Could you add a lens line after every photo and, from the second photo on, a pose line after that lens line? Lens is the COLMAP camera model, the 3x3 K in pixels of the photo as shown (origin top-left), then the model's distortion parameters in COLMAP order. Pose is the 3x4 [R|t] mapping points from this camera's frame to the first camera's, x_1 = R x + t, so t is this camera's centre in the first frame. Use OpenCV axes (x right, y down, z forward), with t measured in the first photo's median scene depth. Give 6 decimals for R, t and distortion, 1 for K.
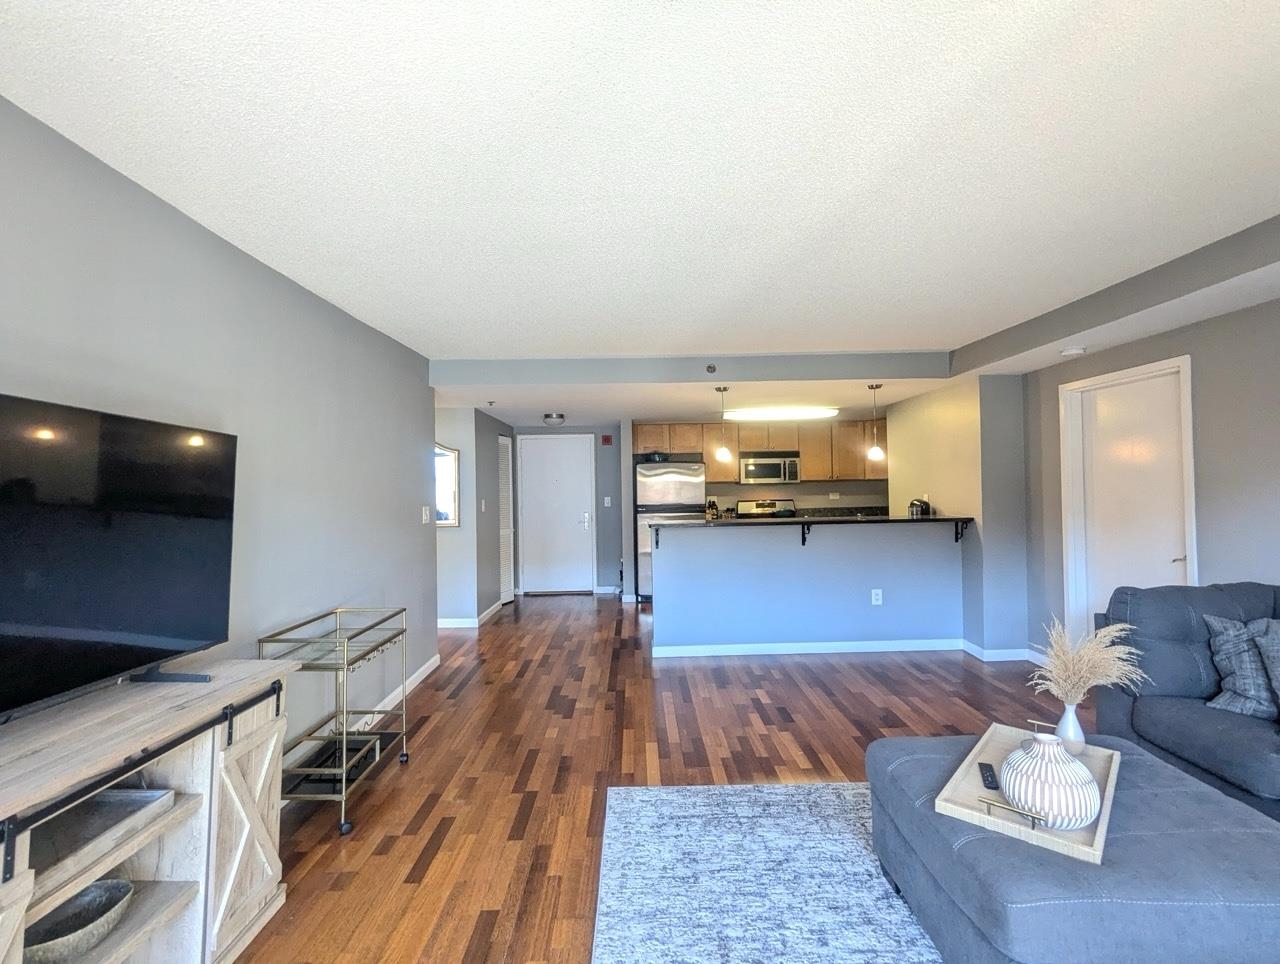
lens RADIAL K [[606.7, 0, 642.5], [0, 606.7, 481.5], [0, 0, 1]] dist [-0.000922, -0.000462]
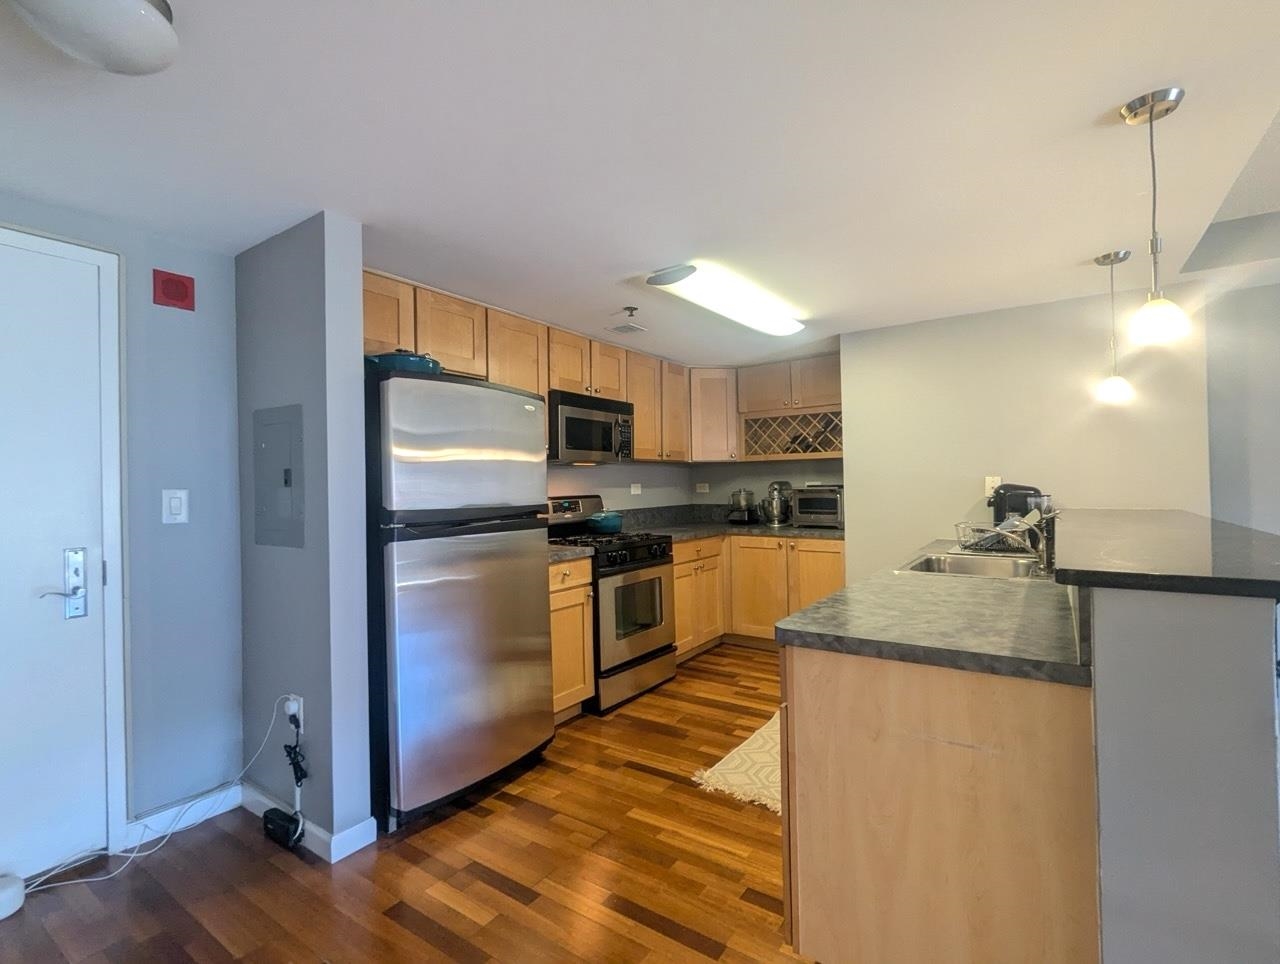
lens RADIAL K [[606.7, 0, 642.5], [0, 606.7, 481.5], [0, 0, 1]] dist [-0.000922, -0.000462]
pose [[0.574694, 0.009480, 0.818314, -0.180654], [-0.001265, 0.999942, -0.010696, 0.026356], [-0.818368, 0.005112, 0.574673, 0.724437]]
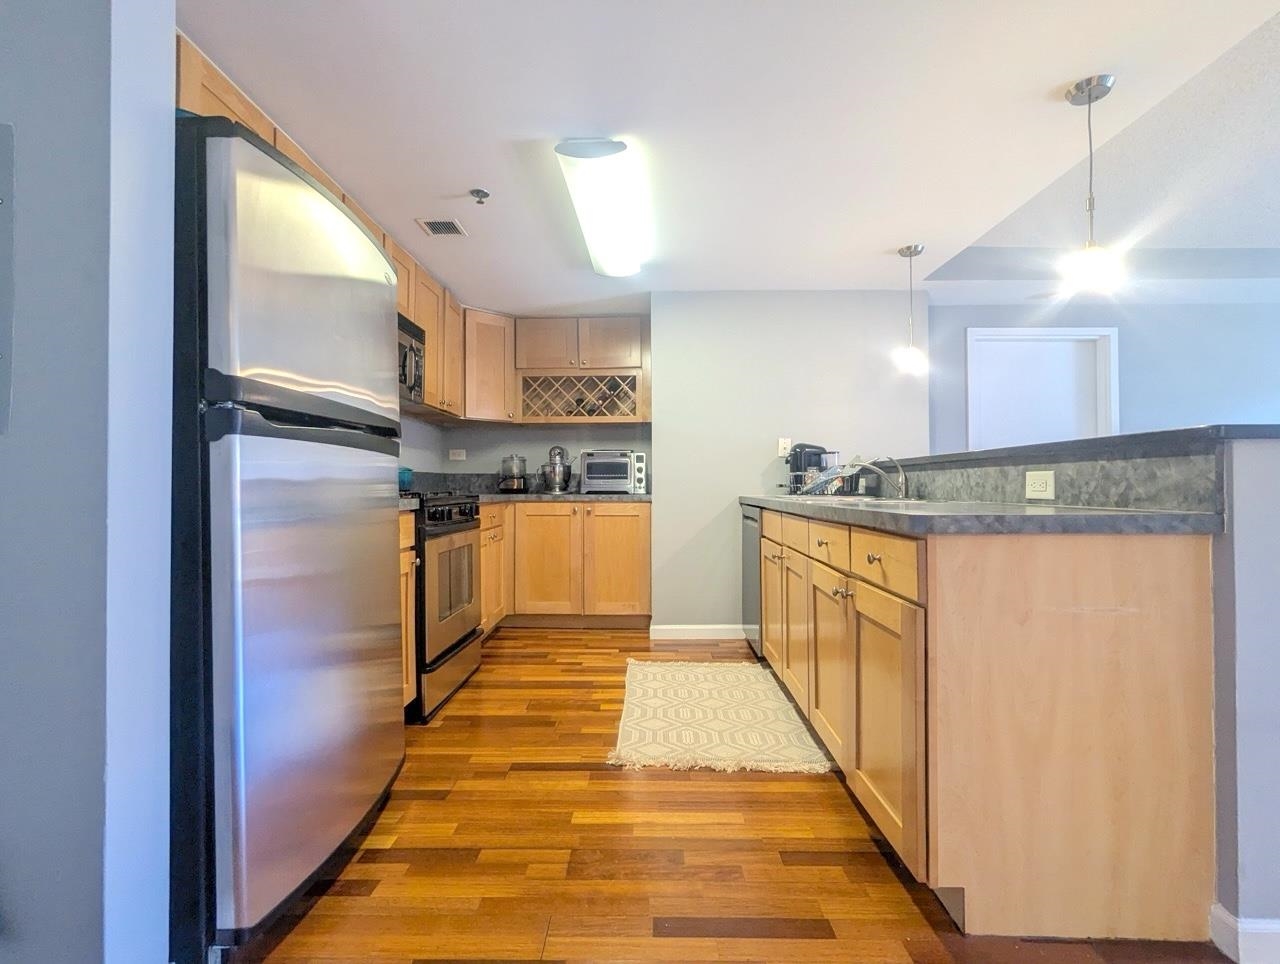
lens RADIAL K [[606.7, 0, 642.5], [0, 606.7, 481.5], [0, 0, 1]] dist [-0.000922, -0.000462]
pose [[0.023511, 0.024374, 0.999426, -0.165814], [-0.010061, 0.999658, -0.024143, 0.068250], [-0.999673, -0.009488, 0.023748, 0.882361]]
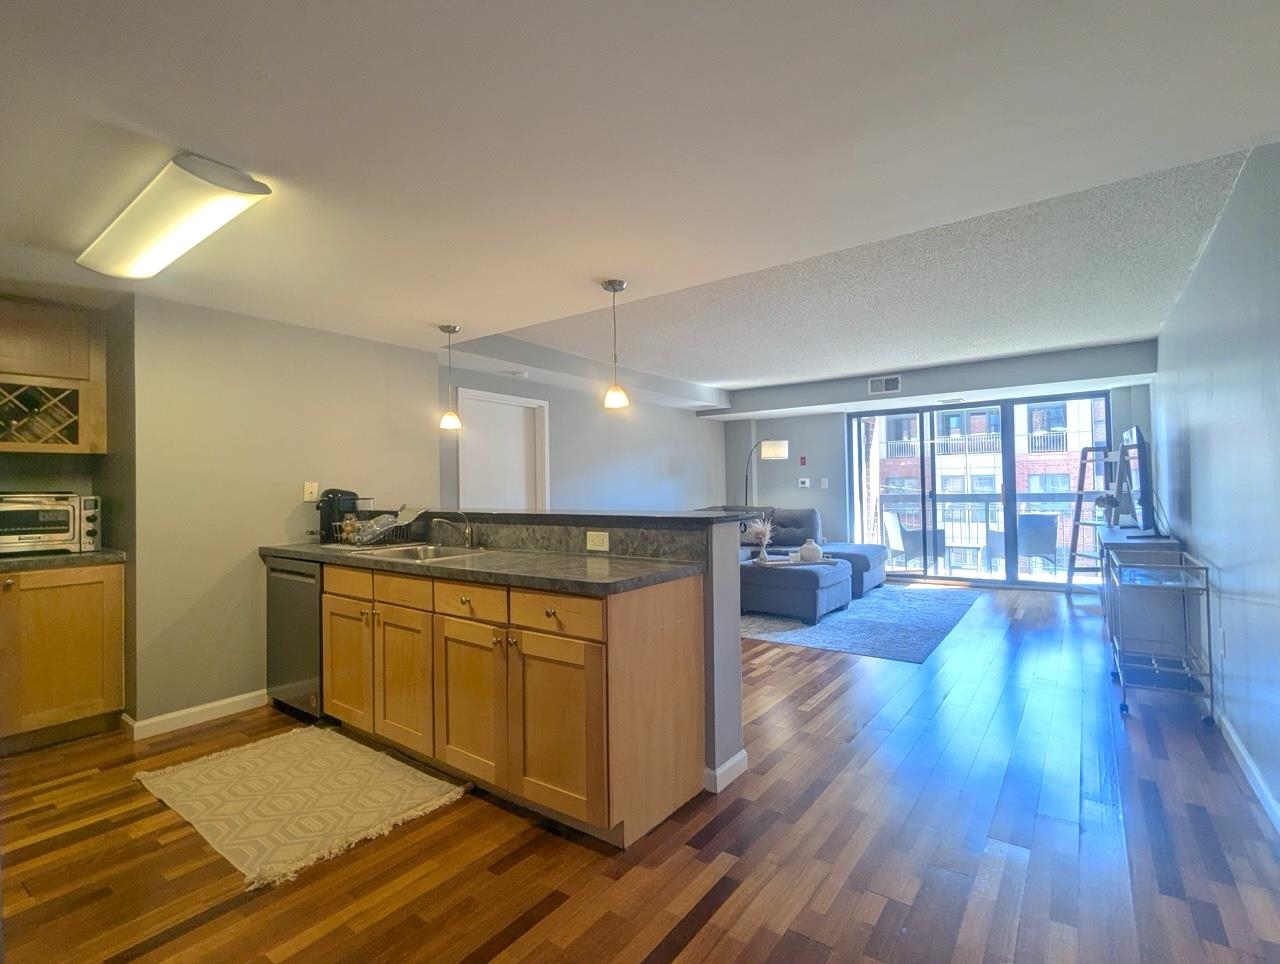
lens RADIAL K [[606.7, 0, 642.5], [0, 606.7, 481.5], [0, 0, 1]] dist [-0.000922, -0.000462]
pose [[-0.799782, 0.033420, 0.599360, -0.160430], [0.018277, 0.999342, -0.031335, 0.037205], [-0.600013, -0.014107, -0.799866, 1.009179]]
